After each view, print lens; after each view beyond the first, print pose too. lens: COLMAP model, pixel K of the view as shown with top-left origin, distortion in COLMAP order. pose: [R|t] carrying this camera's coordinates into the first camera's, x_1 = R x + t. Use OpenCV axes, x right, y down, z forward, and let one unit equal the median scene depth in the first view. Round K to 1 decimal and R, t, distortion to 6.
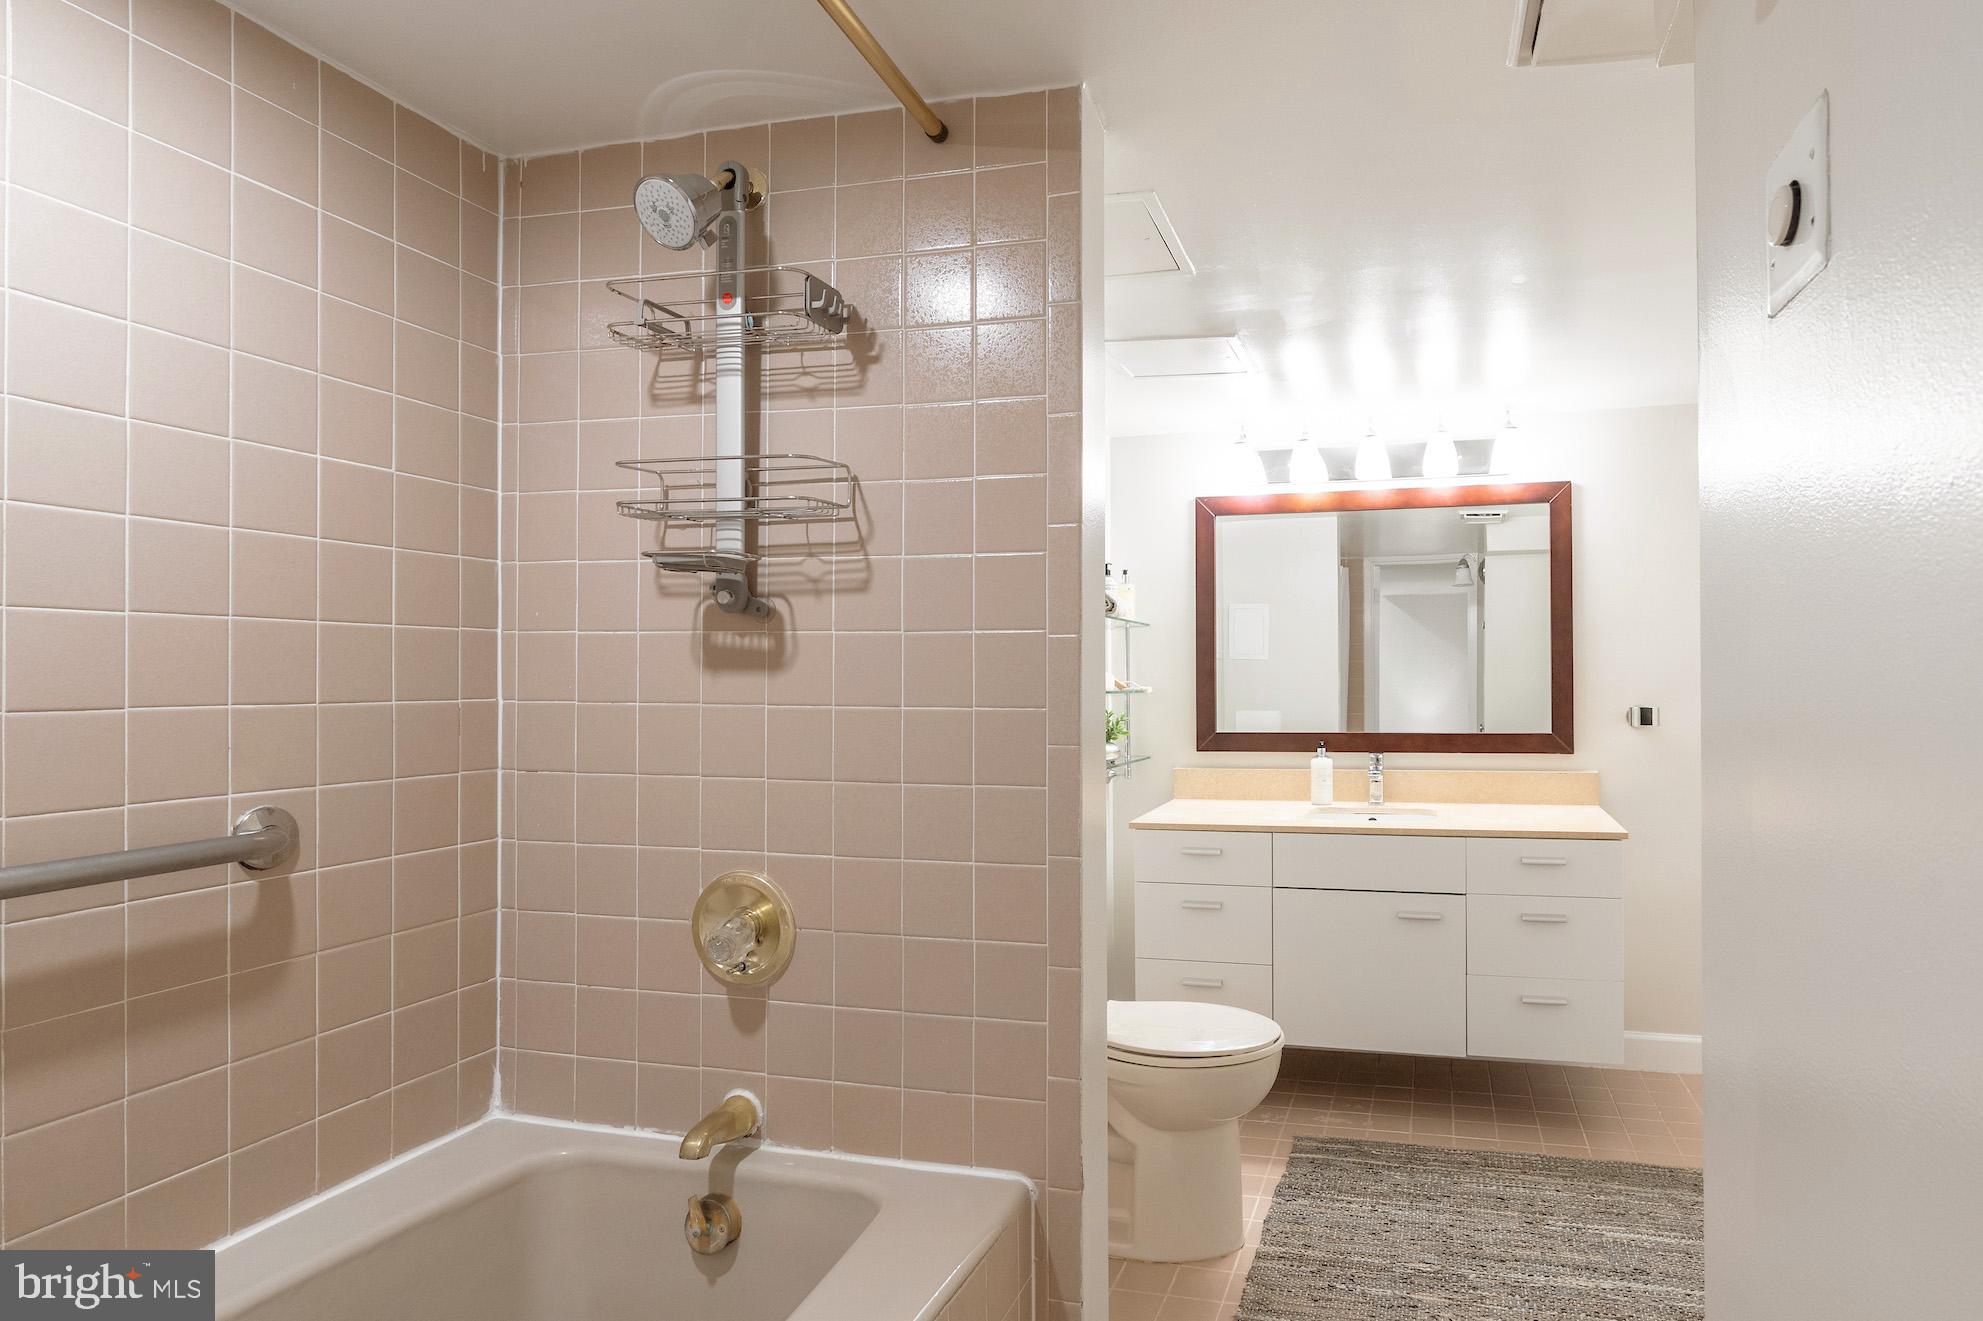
lens RADIAL K [[1377.1, 0, 1037.5], [0, 1377.1, 693.2], [0, 0, 1]] dist [0.004273, 0.001074]
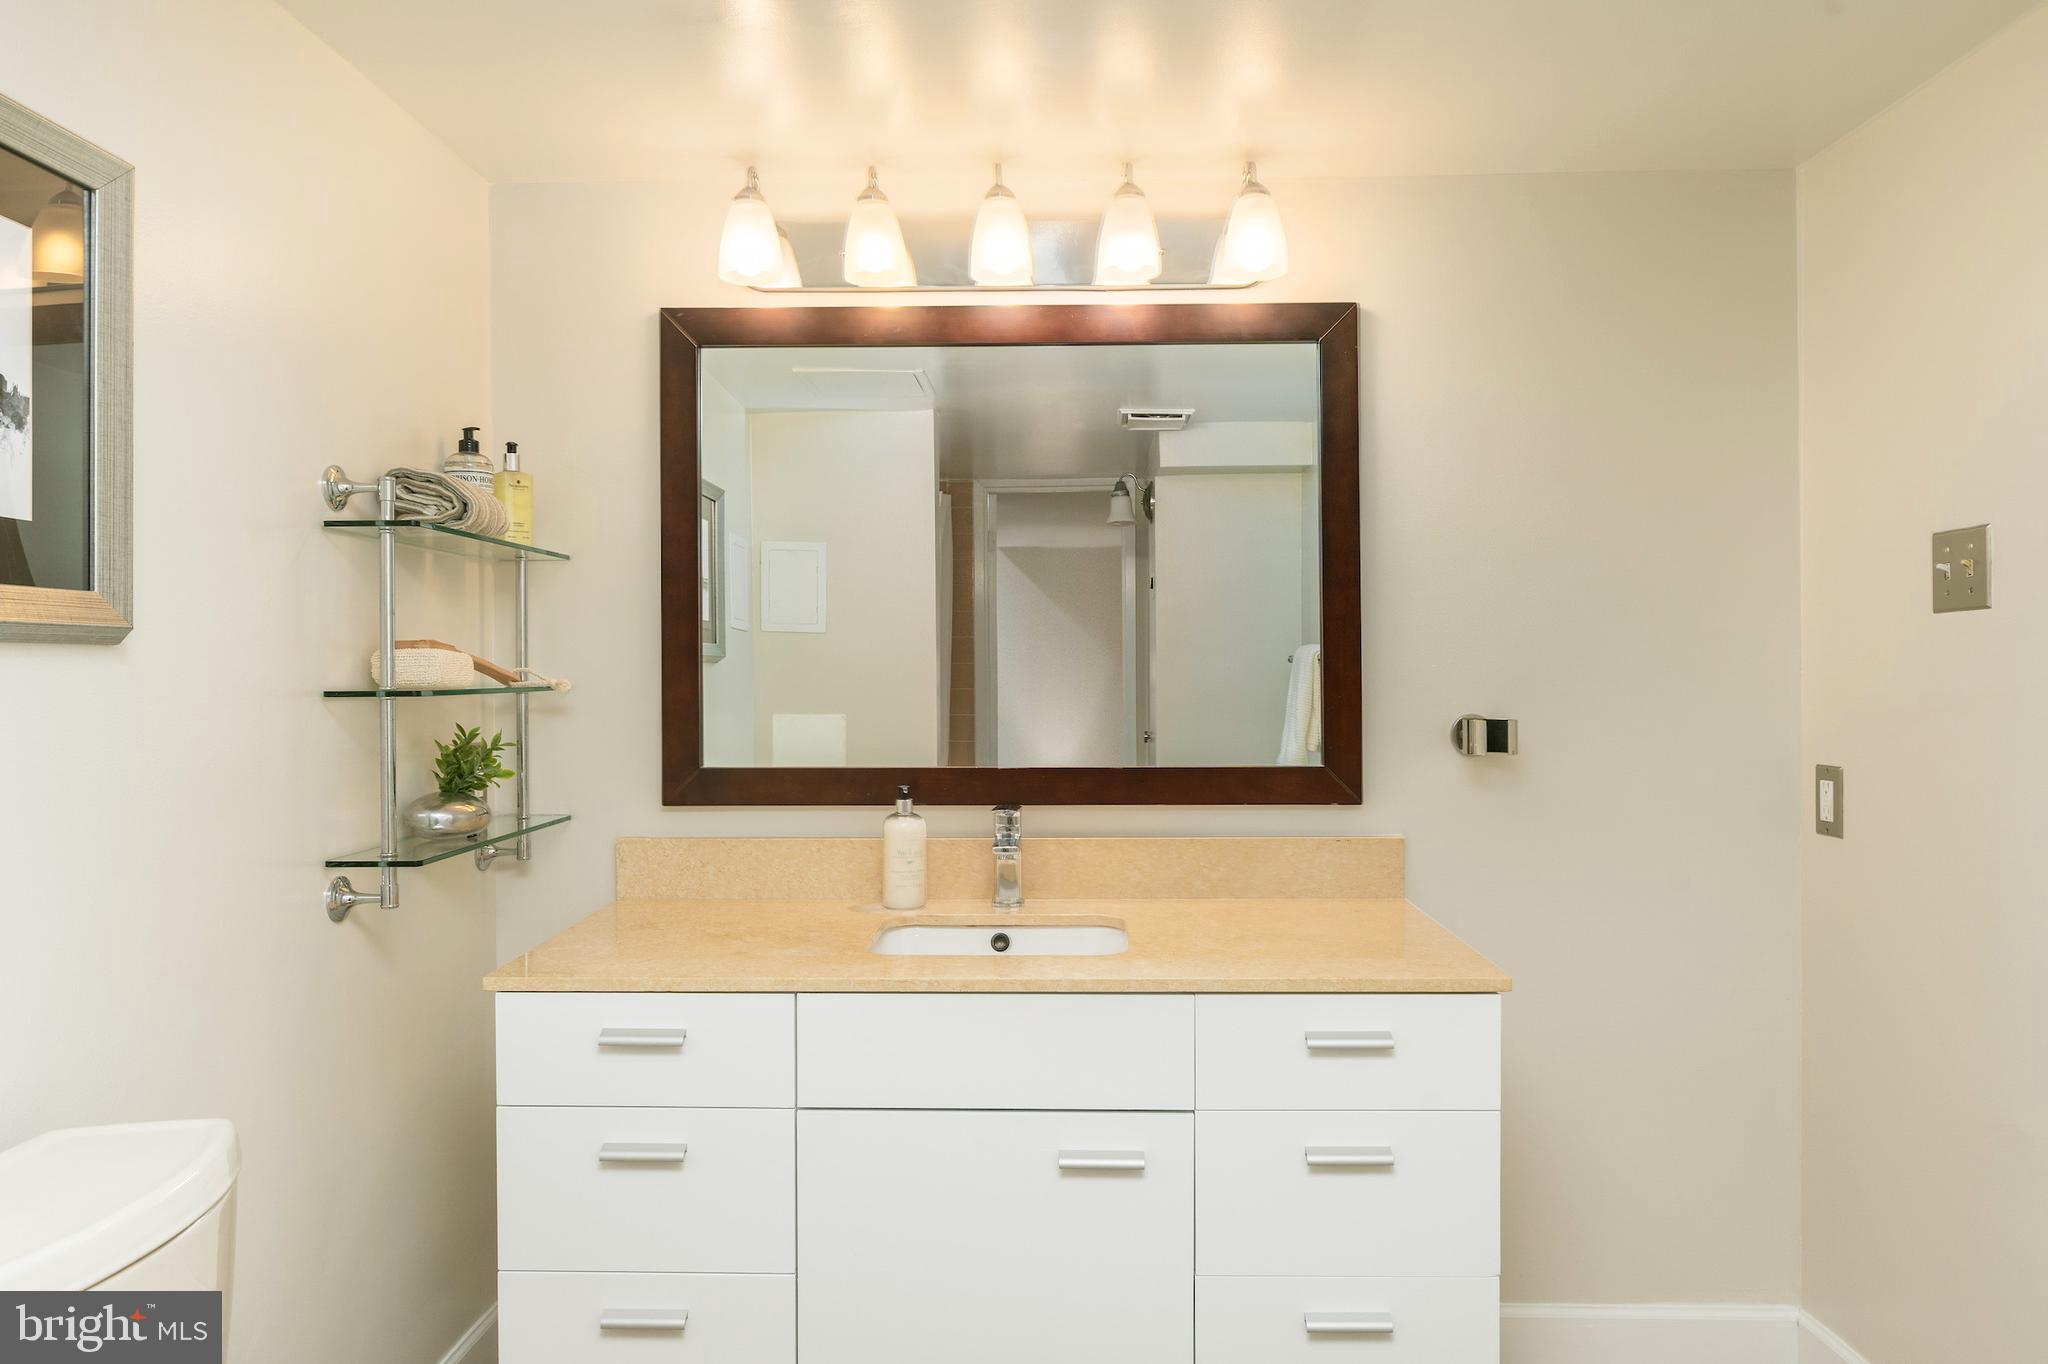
lens RADIAL K [[1396.0, 0, 1024.0], [0, 1396.0, 682.0], [0, 0, 1]] dist [0.001843, 0.000614]
pose [[0.960701, 0.003158, 0.277566, 0.107291], [-0.000511, 0.999954, -0.009608, 0.001135], [-0.277583, 0.009088, 0.960659, 0.499081]]
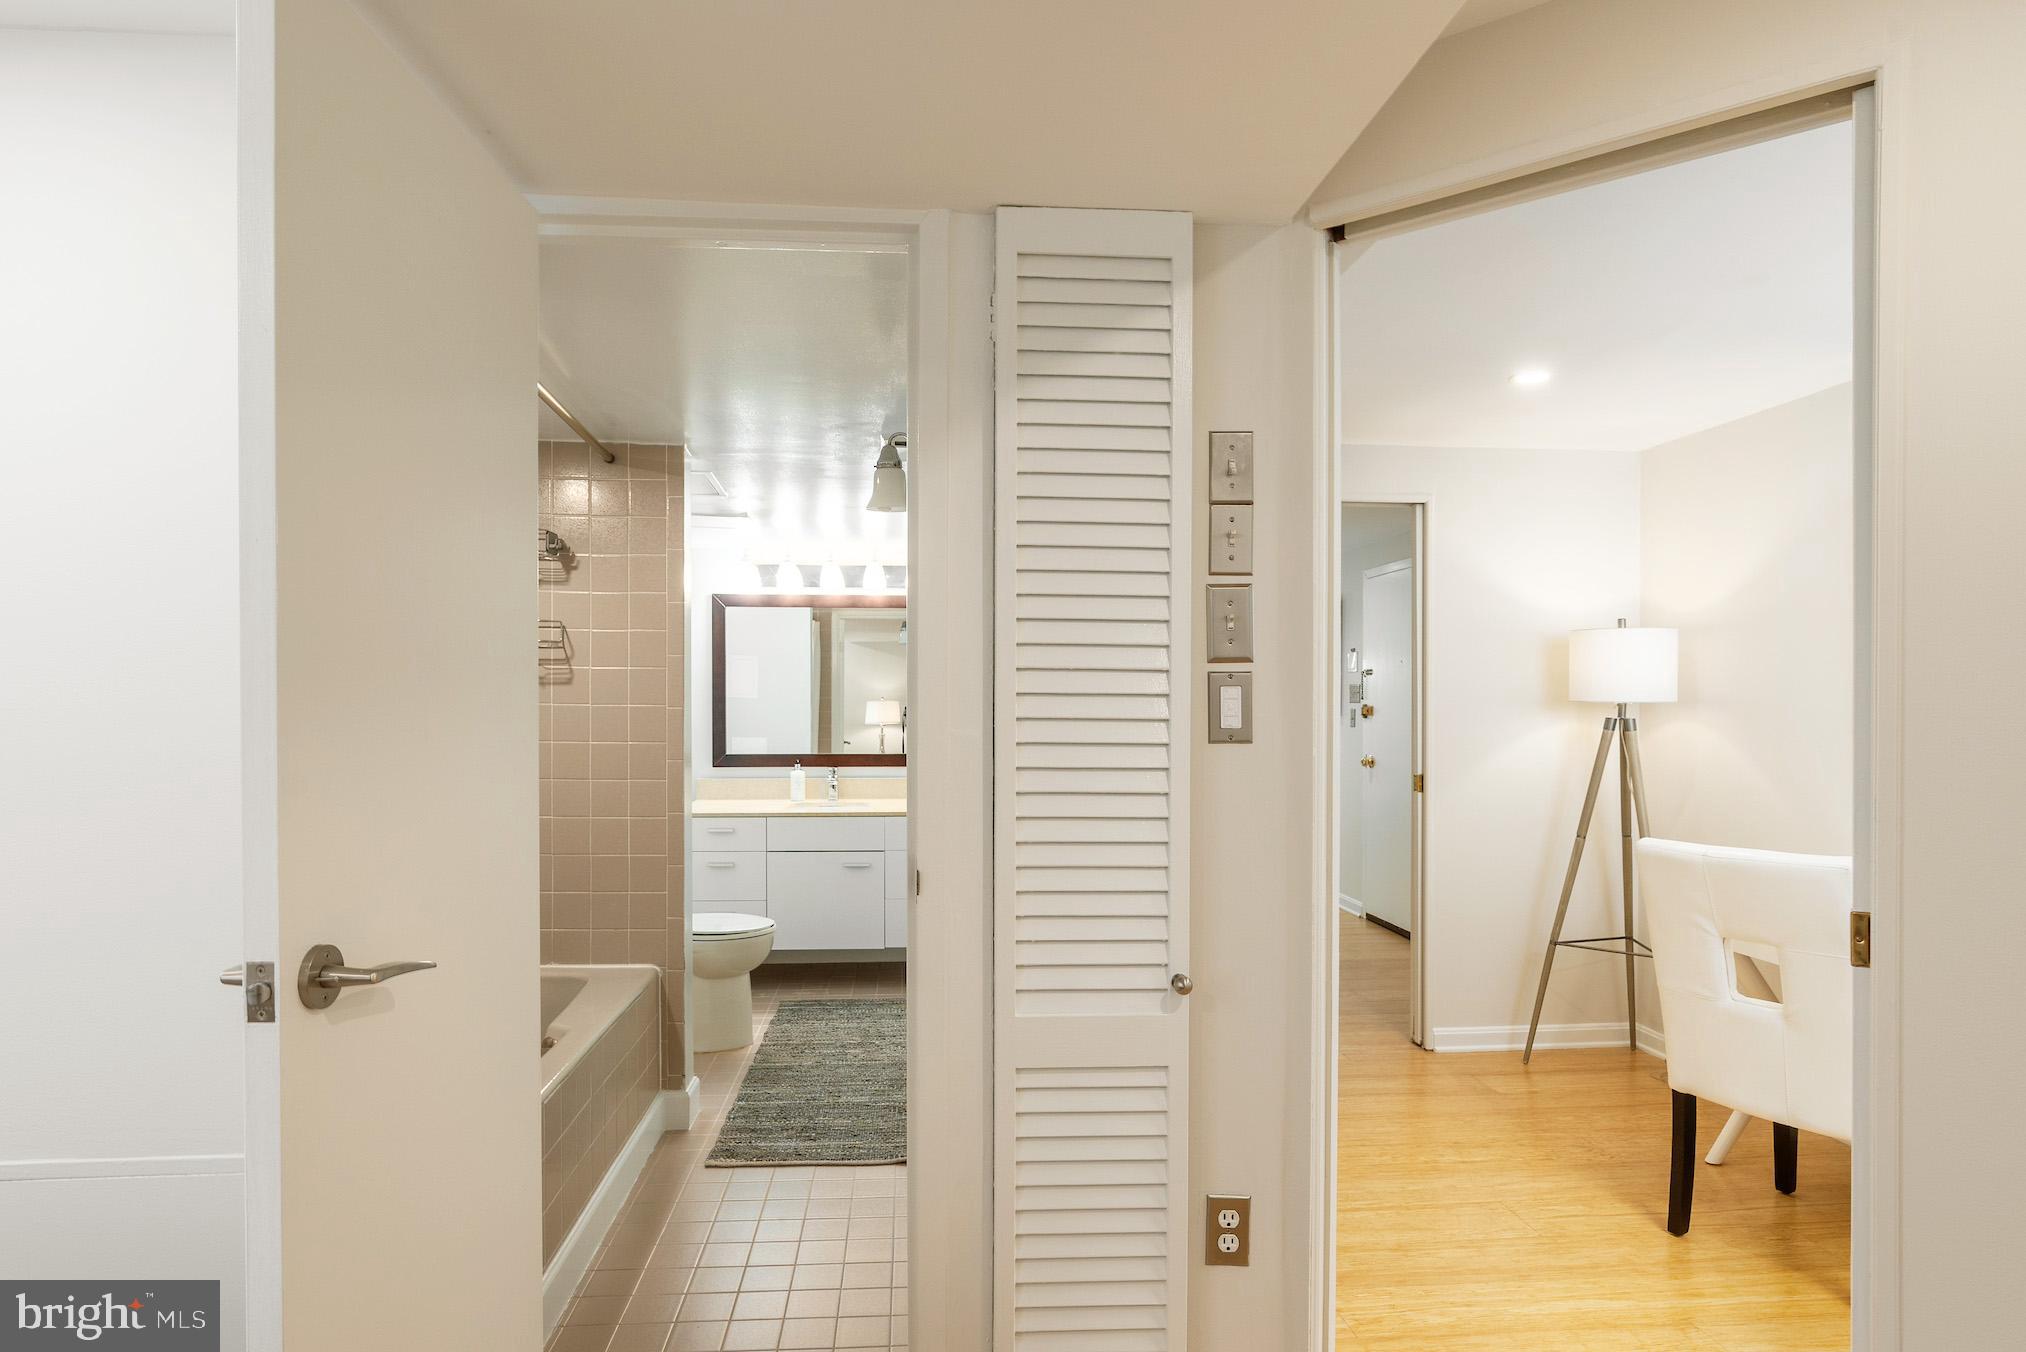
lens RADIAL K [[1407.0, 0, 1060.0], [0, 1407.0, 709.5], [0, 0, 1]] dist [0.004273, 0.001074]
pose [[0.925989, 0.001591, 0.377547, -0.113482], [-0.000029, 0.999991, -0.004143, -0.013785], [-0.377550, 0.003825, 0.925981, -0.553721]]
